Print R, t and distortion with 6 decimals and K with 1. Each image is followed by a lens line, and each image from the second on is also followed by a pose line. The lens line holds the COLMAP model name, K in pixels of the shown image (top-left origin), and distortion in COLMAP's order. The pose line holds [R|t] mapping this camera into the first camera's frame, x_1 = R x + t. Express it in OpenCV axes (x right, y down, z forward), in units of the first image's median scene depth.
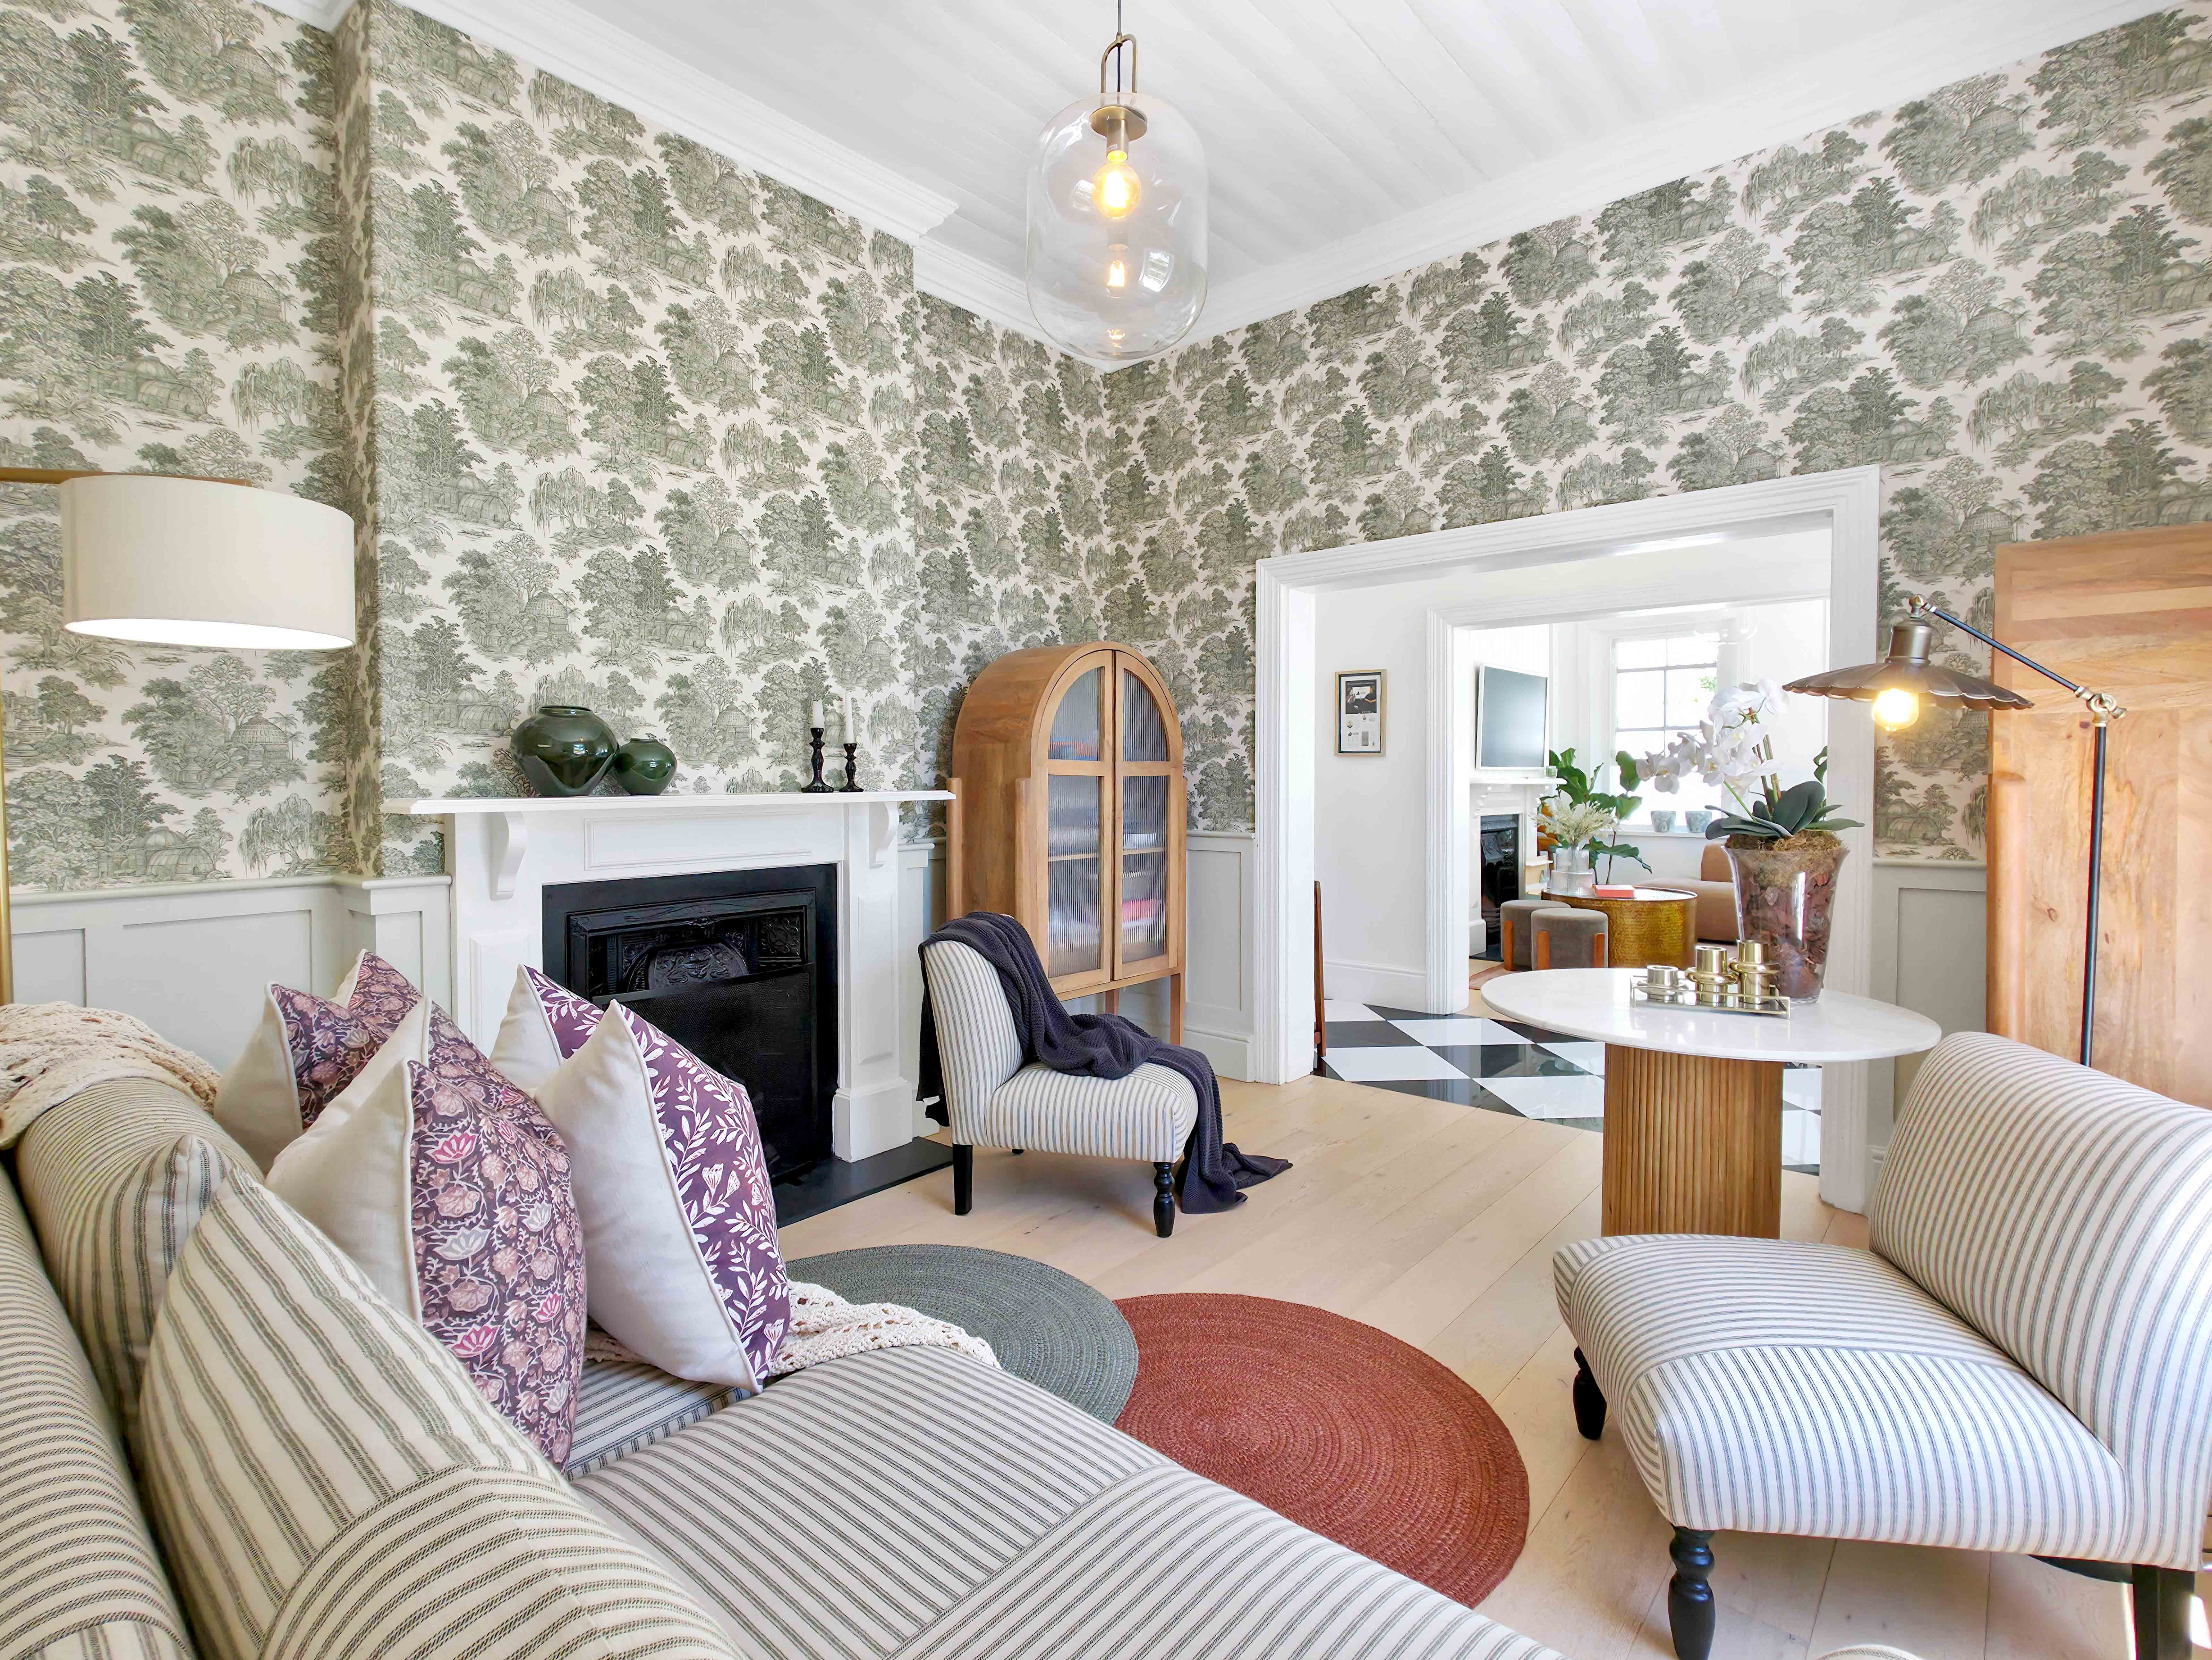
lens RADIAL K [[1056.1, 0, 1093.4], [0, 1056.1, 801.8], [0, 0, 1]] dist [0.000681, 0.000295]
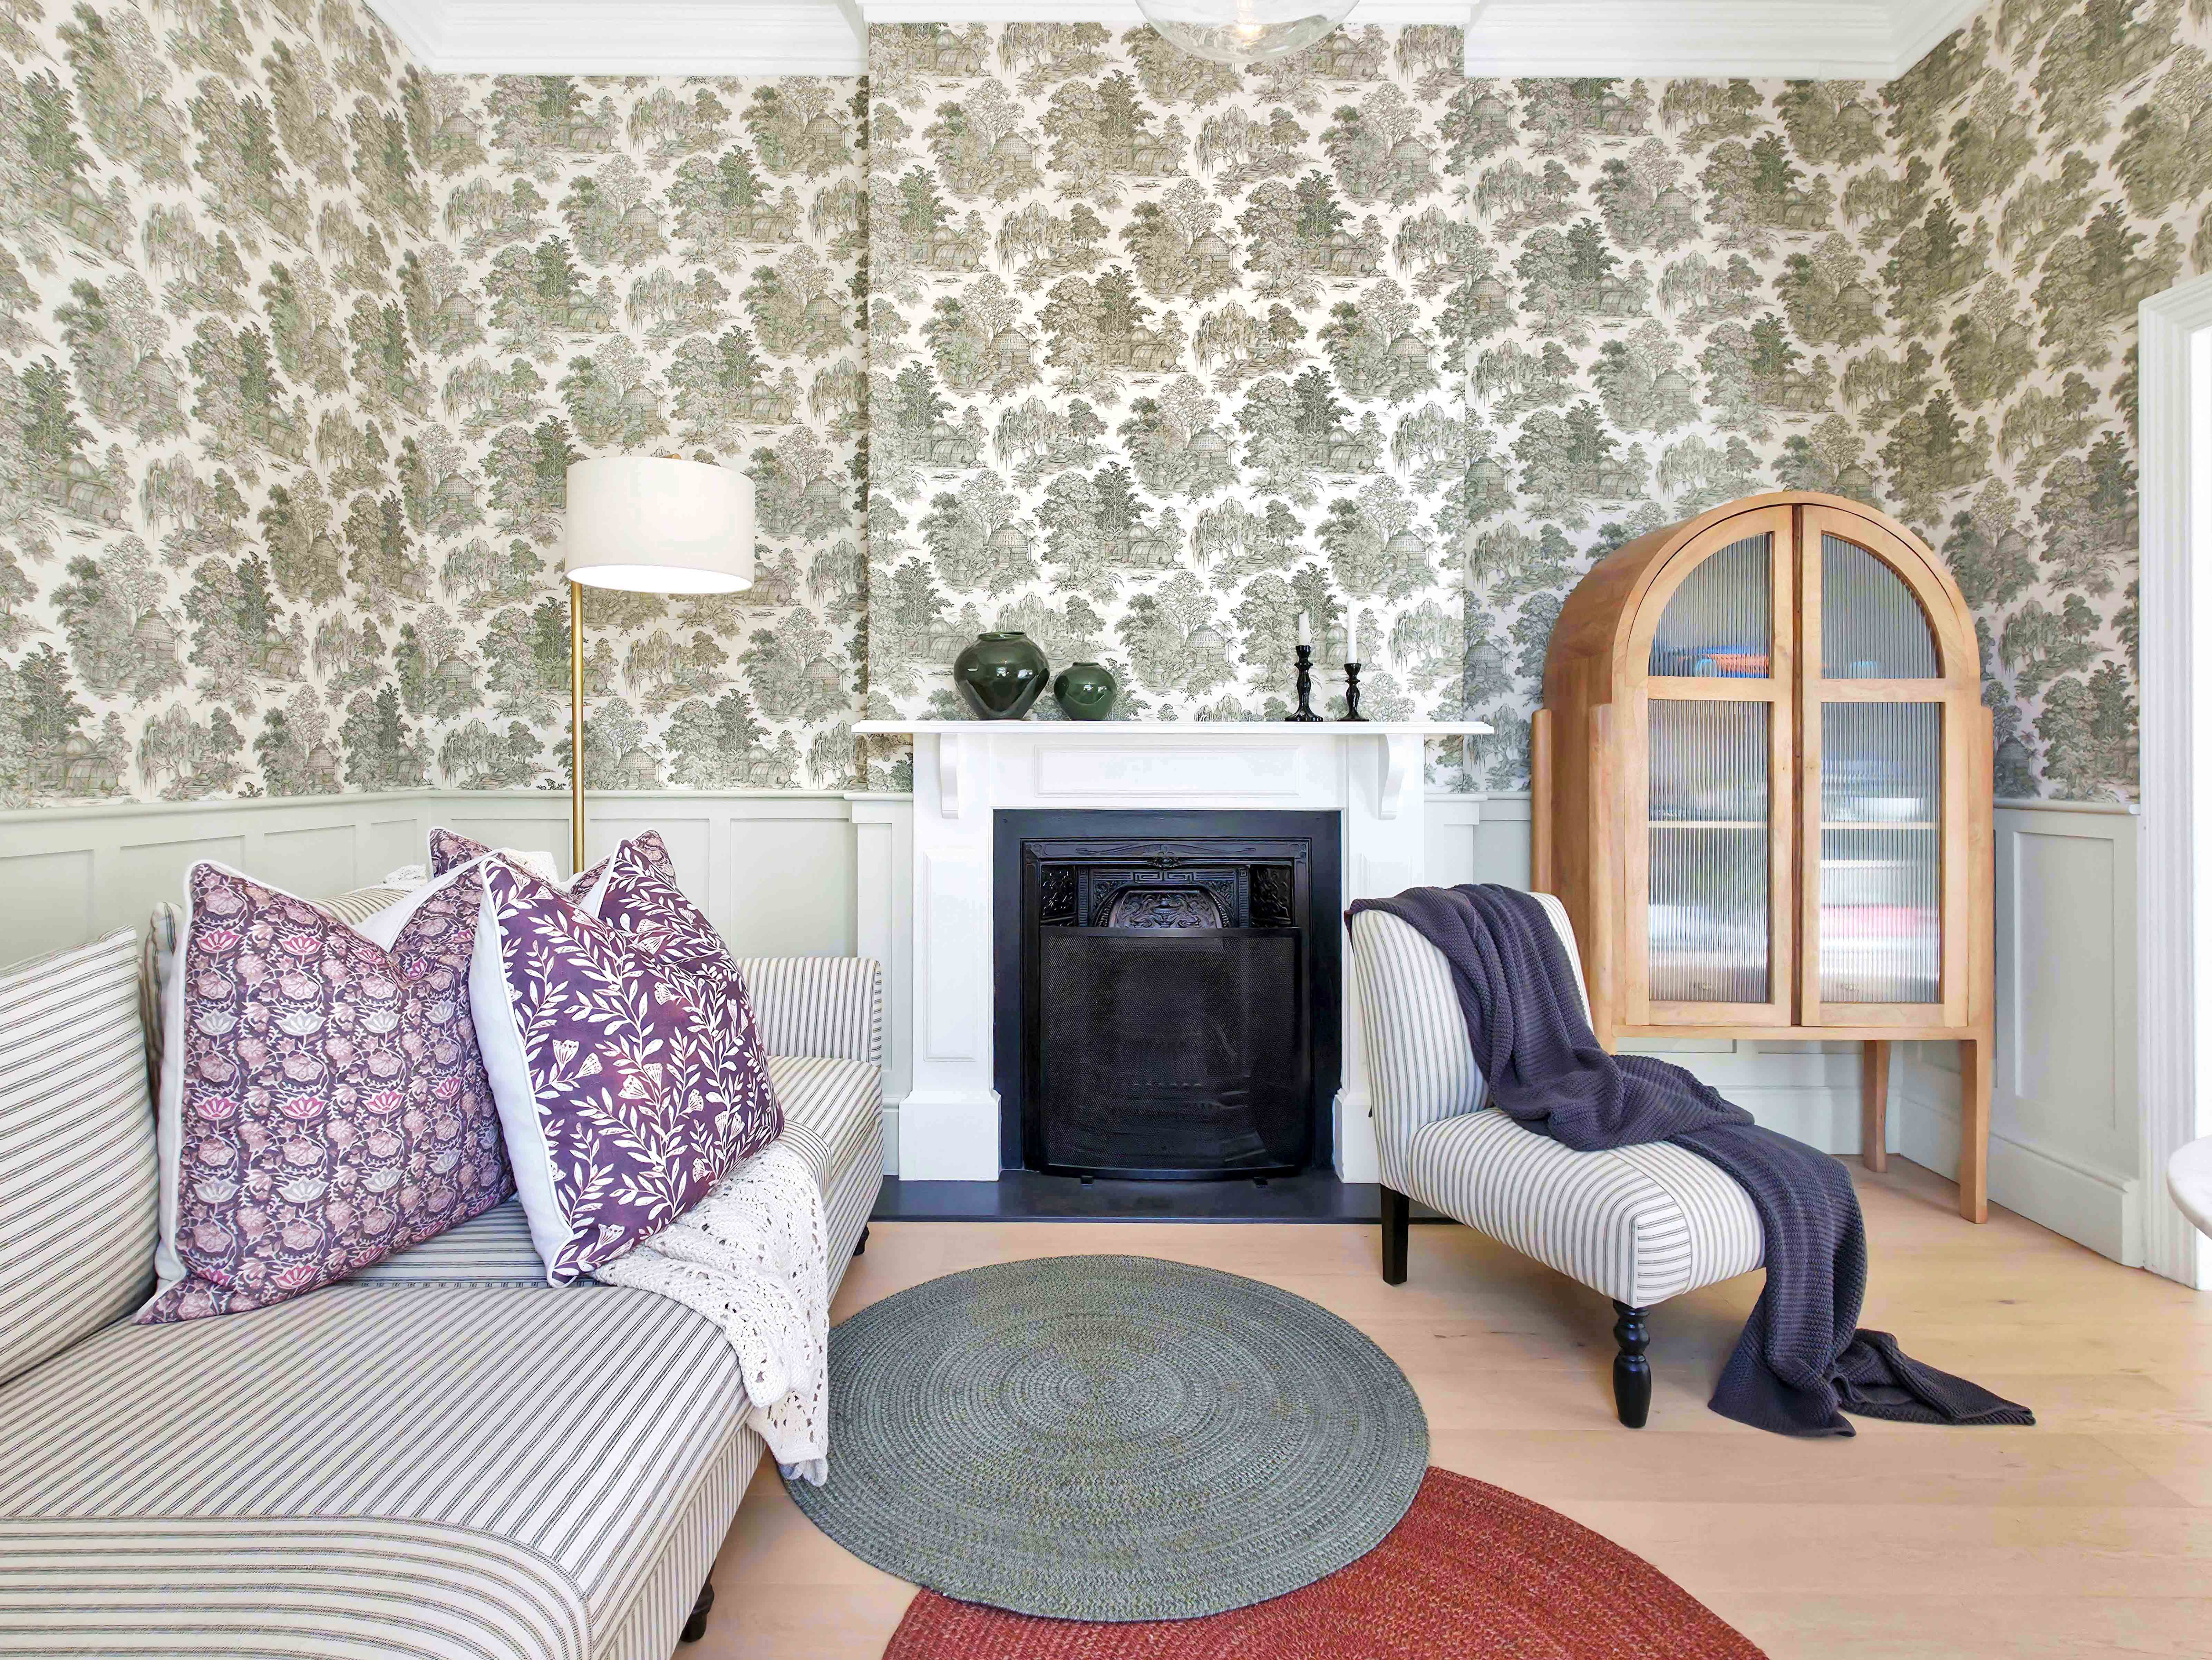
lens RADIAL K [[1176.4, 0, 1134.1], [0, 1176.4, 753.0], [0, 0, 1]] dist [0.000859, -0.000872]
pose [[0.663138, 0.000514, -0.748497, 0.370101], [-0.023966, 0.999502, -0.020546, 0.039756], [0.748113, 0.031564, 0.662820, 0.302605]]
